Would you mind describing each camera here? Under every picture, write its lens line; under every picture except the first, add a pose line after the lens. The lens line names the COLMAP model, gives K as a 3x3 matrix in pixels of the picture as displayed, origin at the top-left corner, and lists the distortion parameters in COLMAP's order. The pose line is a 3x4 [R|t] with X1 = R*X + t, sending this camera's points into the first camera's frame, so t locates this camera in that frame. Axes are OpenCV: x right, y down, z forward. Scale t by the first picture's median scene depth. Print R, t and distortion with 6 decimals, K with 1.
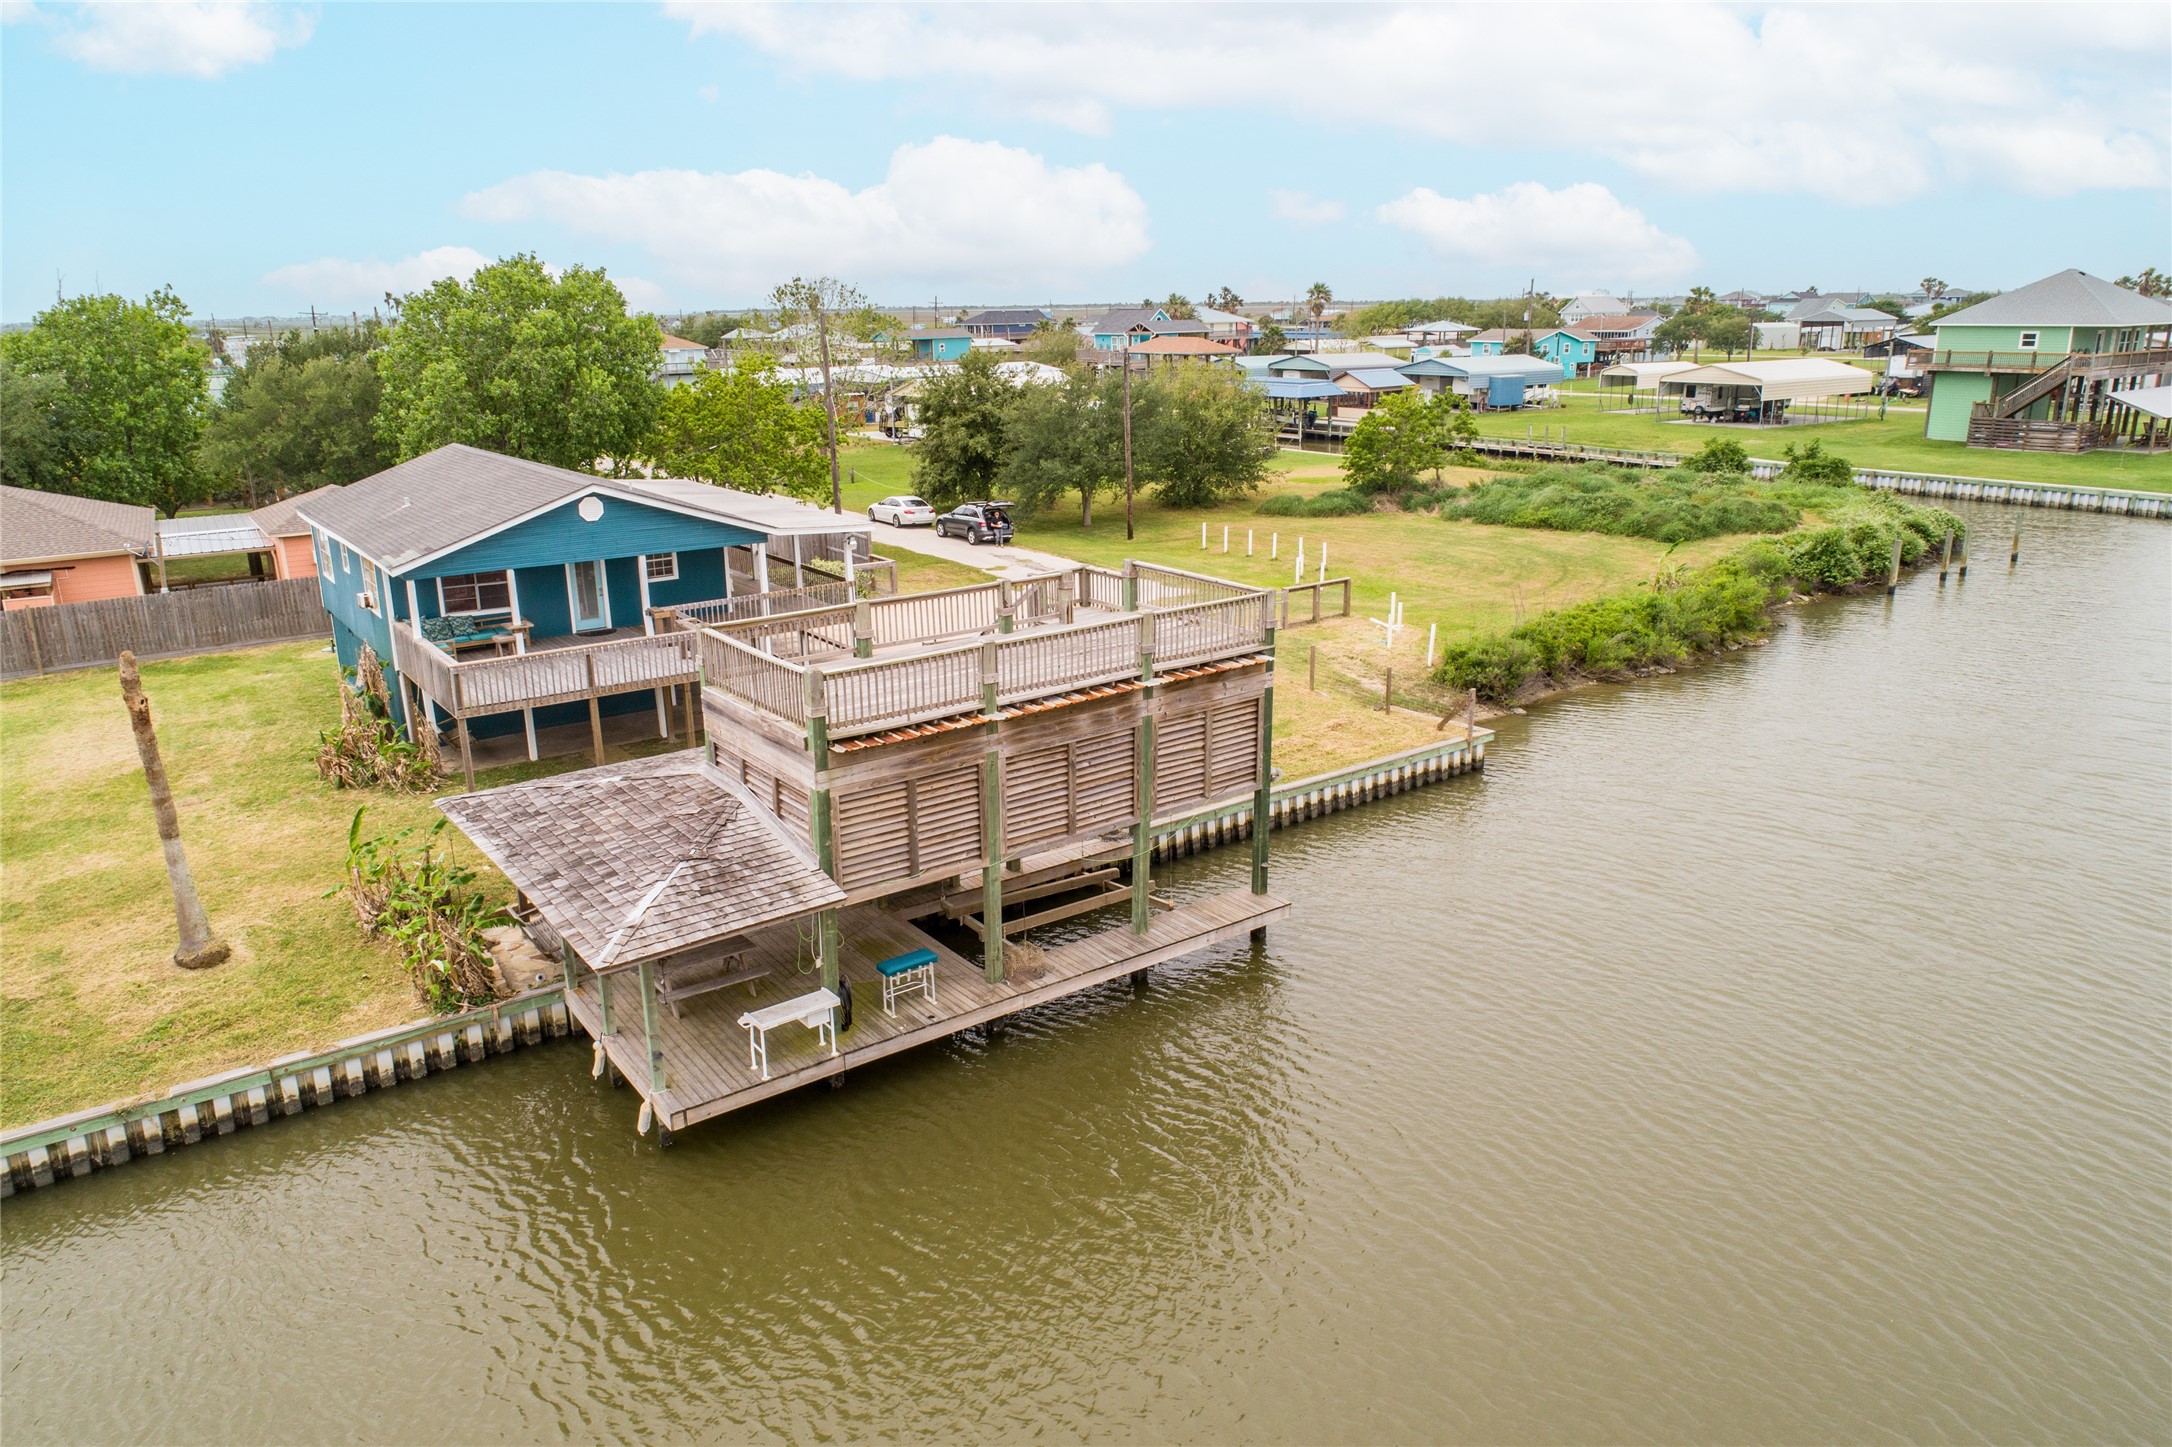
lens RADIAL K [[1448.6, 0, 1082.3], [0, 1448.6, 734.0], [0, 0, 1]] dist [-0.011855, 0.009069]
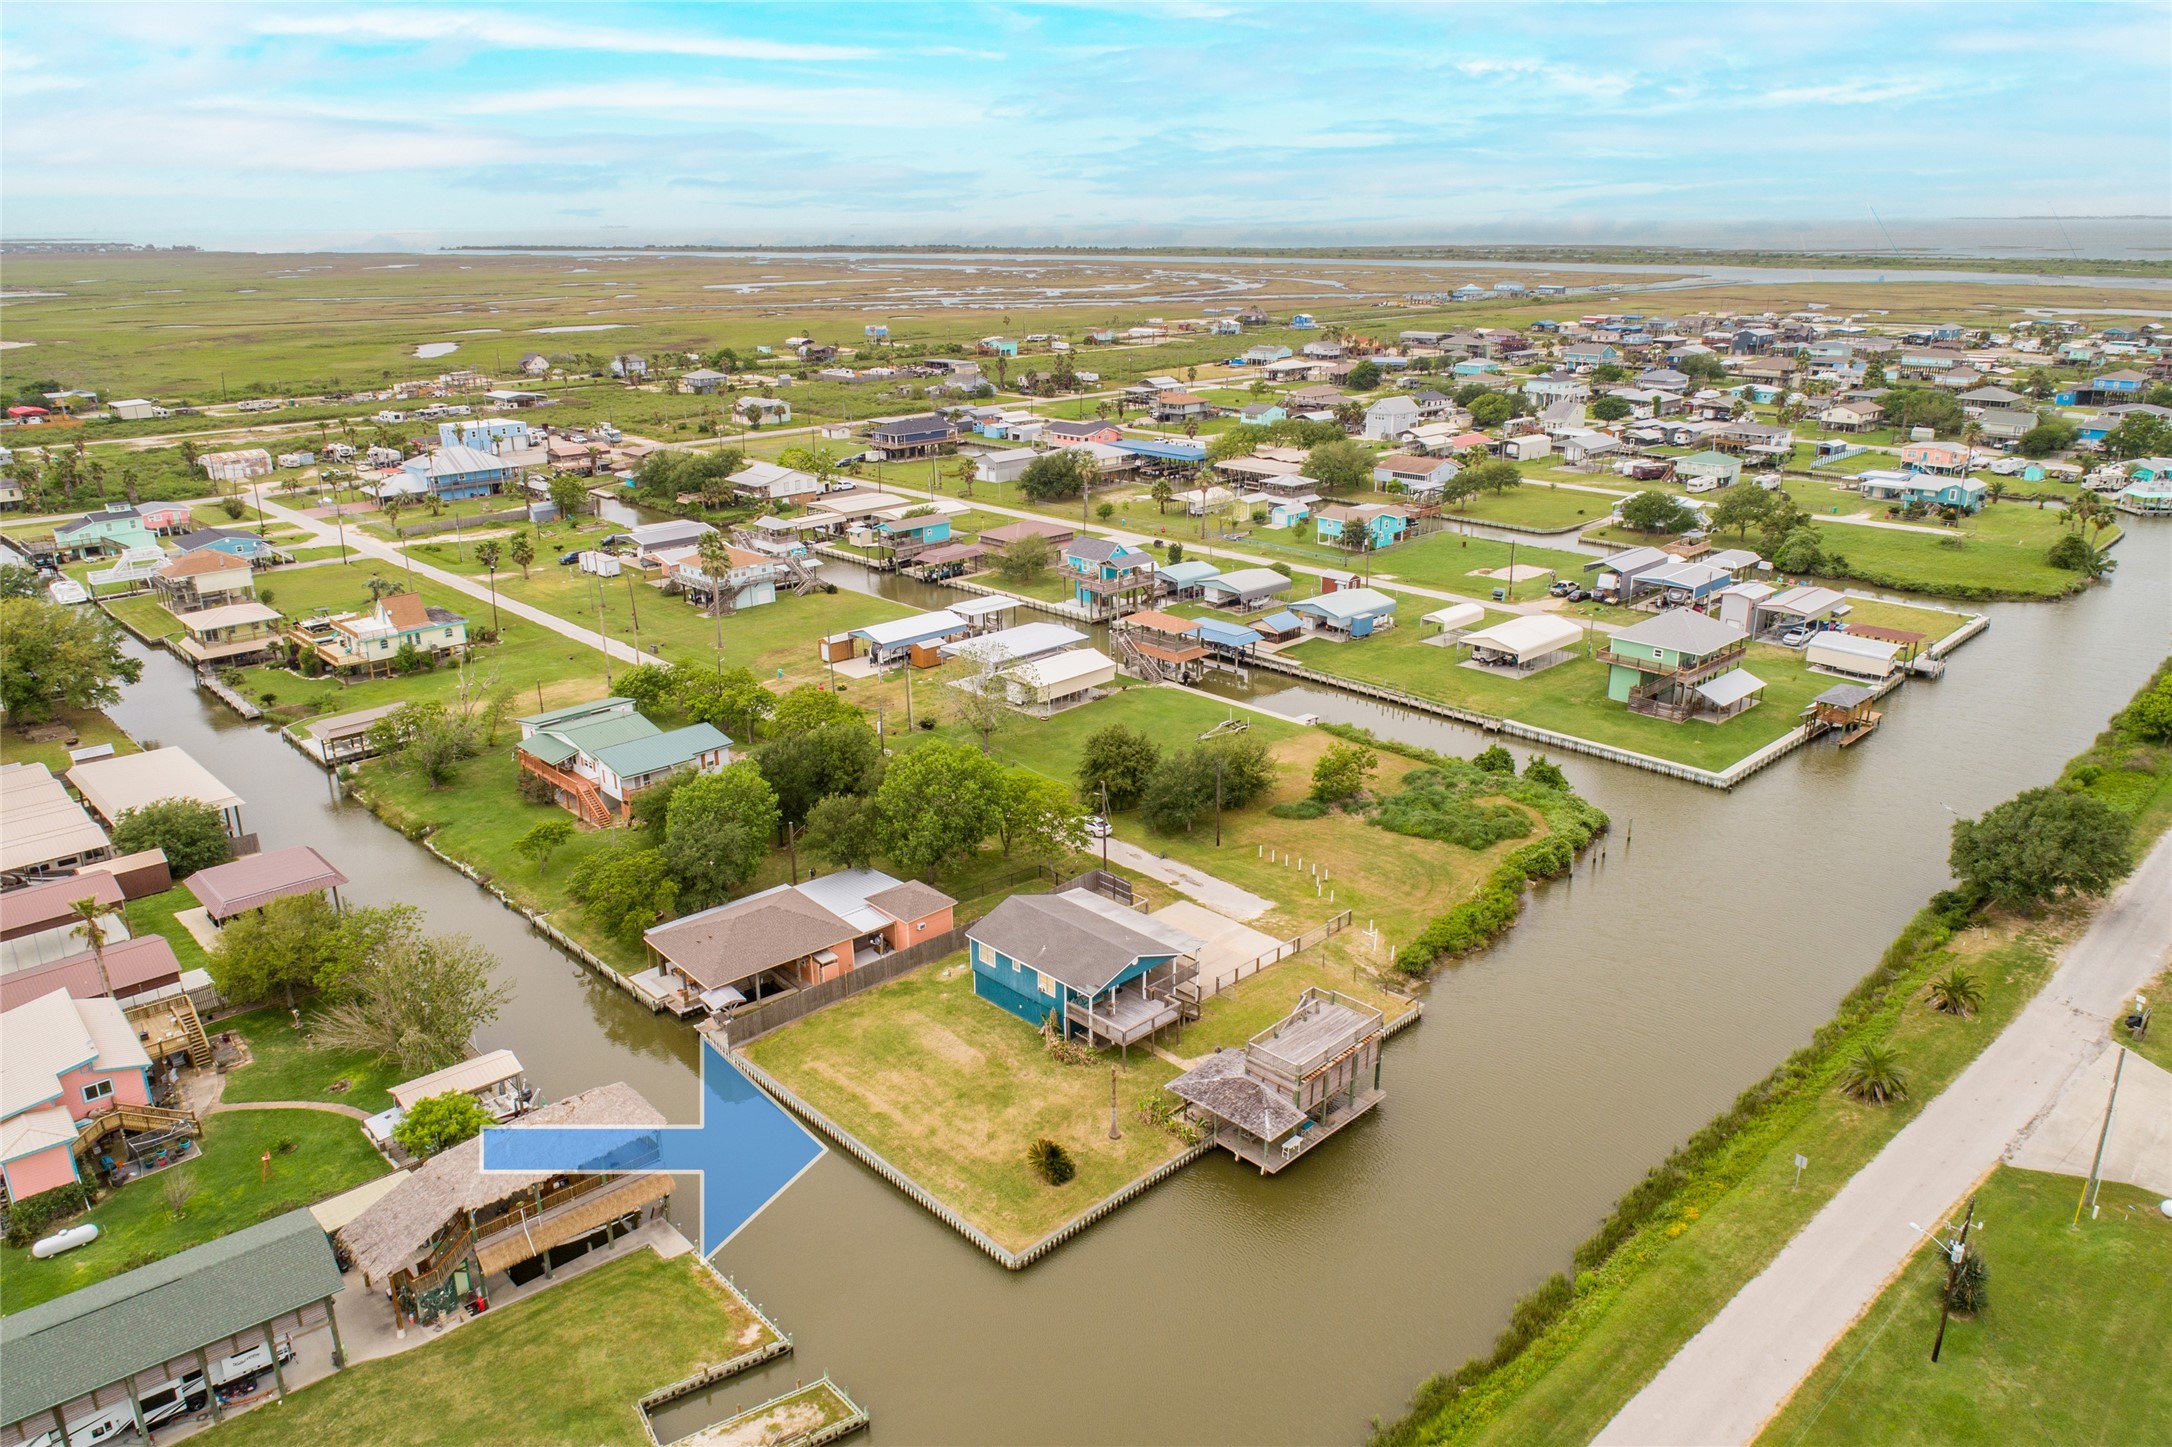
lens RADIAL K [[1491.1, 0, 1086.0], [0, 1491.1, 723.5], [0, 0, 1]] dist [0.002253, 0.001513]
pose [[0.988854, -0.039565, 0.143534, -1.176304], [0.034261, 0.998642, 0.039238, -1.048414], [-0.144892, -0.033883, 0.988867, -2.721710]]
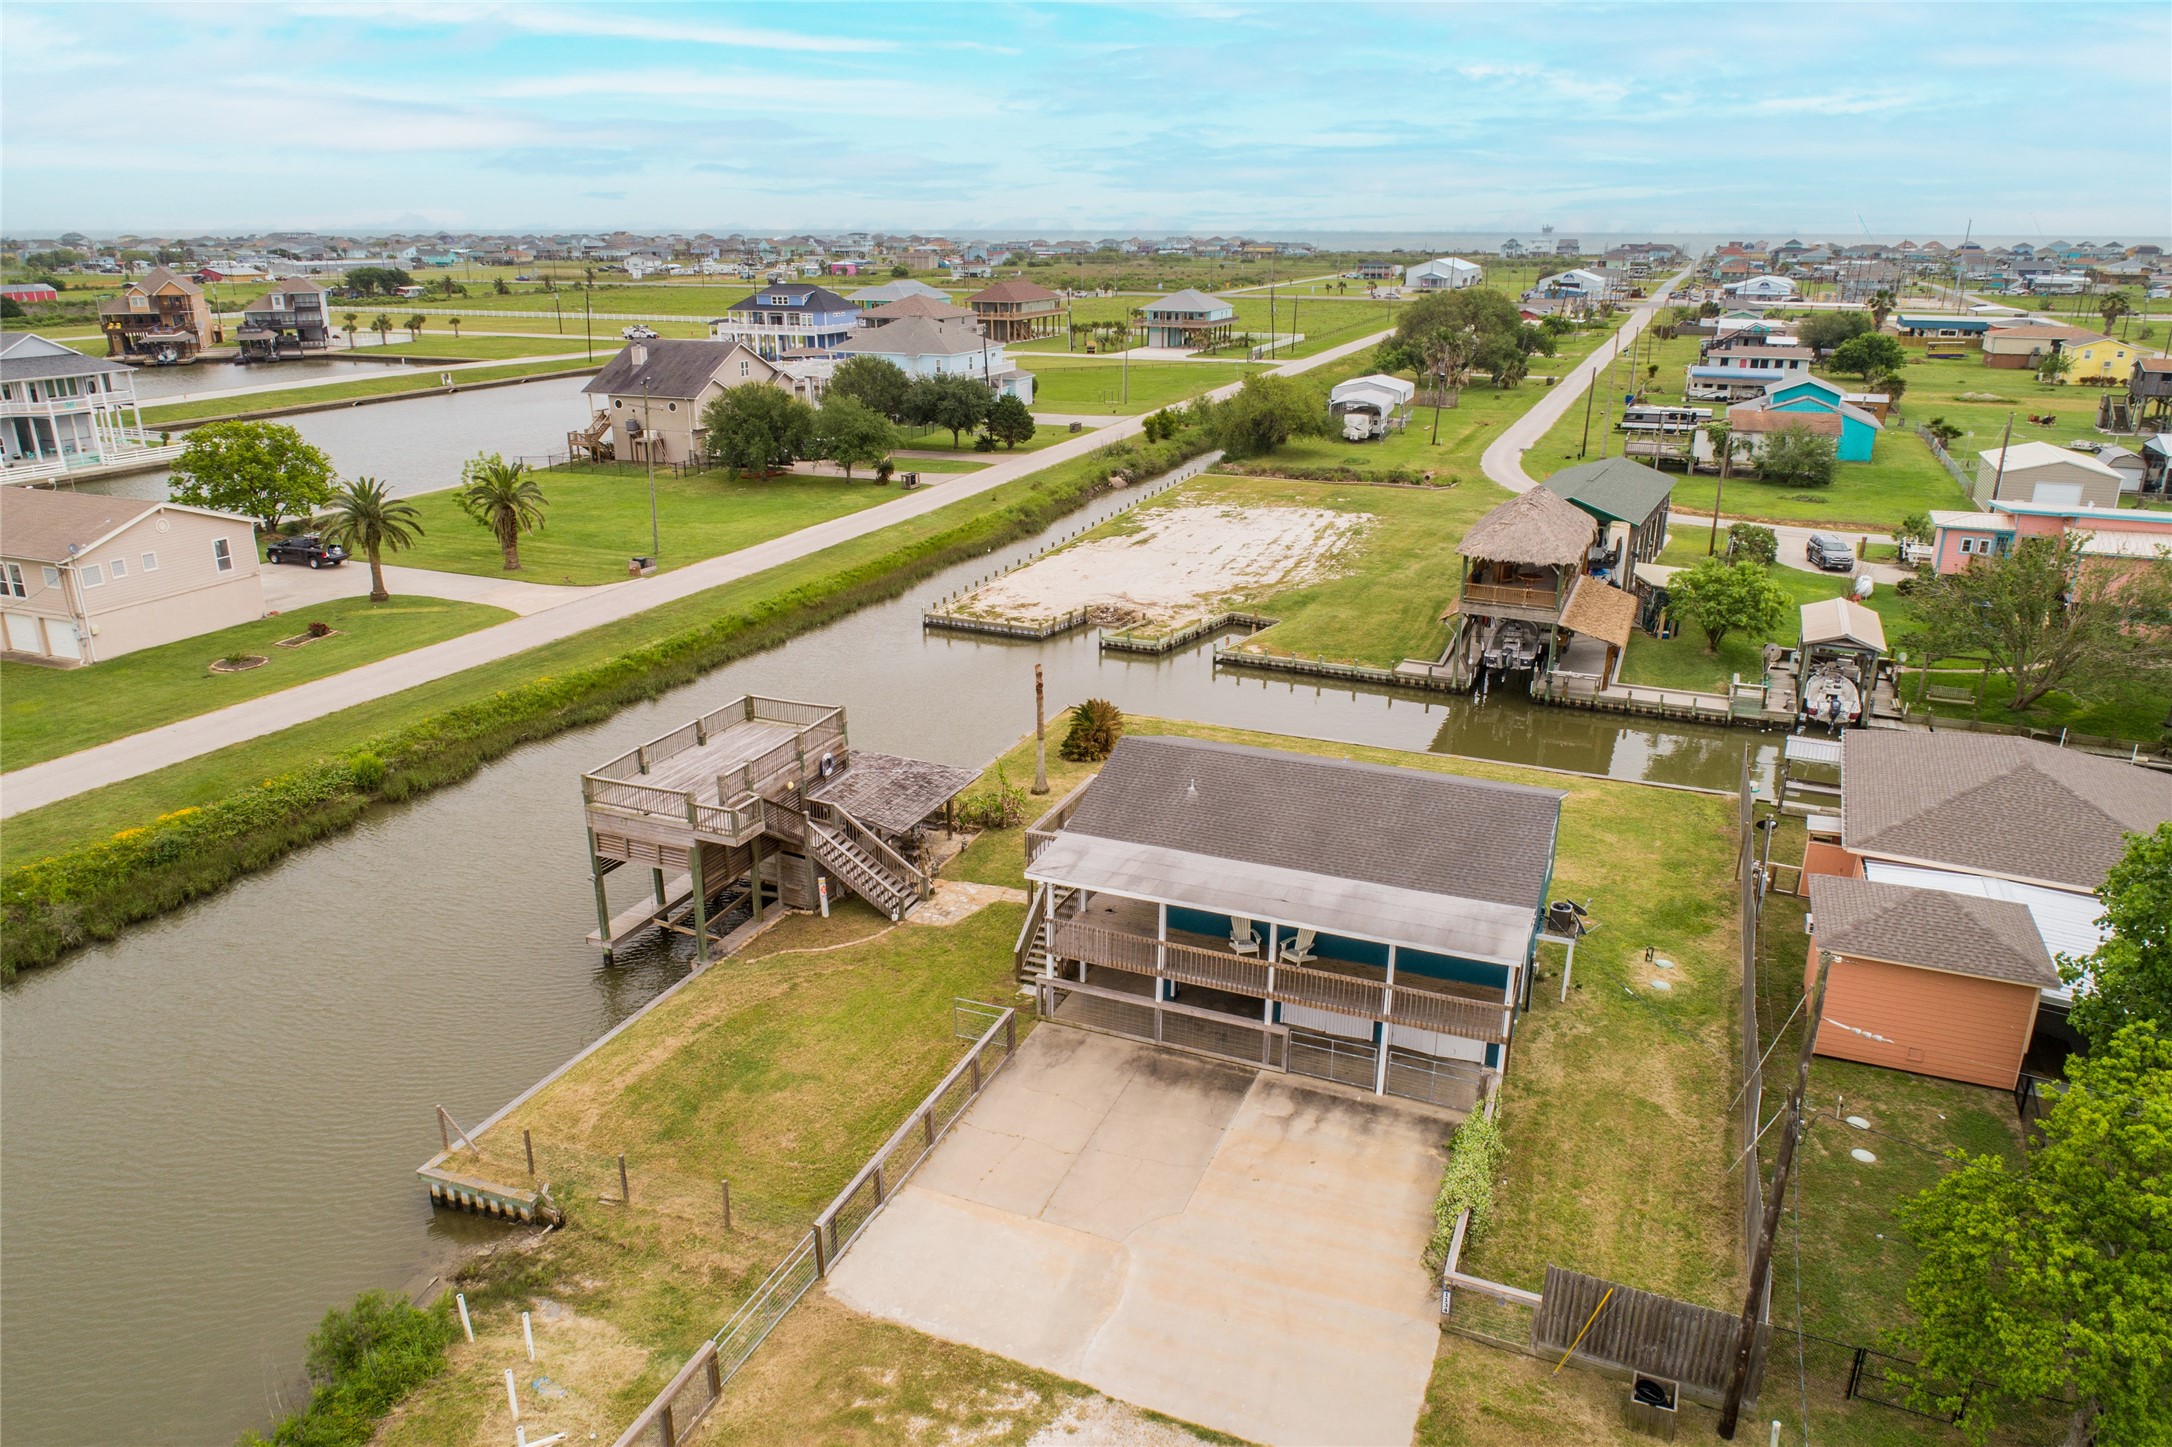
lens RADIAL K [[1448.6, 0, 1082.3], [0, 1448.6, 734.0], [0, 0, 1]] dist [-0.011855, 0.009069]
pose [[-0.851793, 0.187242, -0.489273, 0.482385], [-0.139210, 0.819468, 0.555961, -1.252357], [0.505043, 0.541676, -0.671951, 2.564293]]
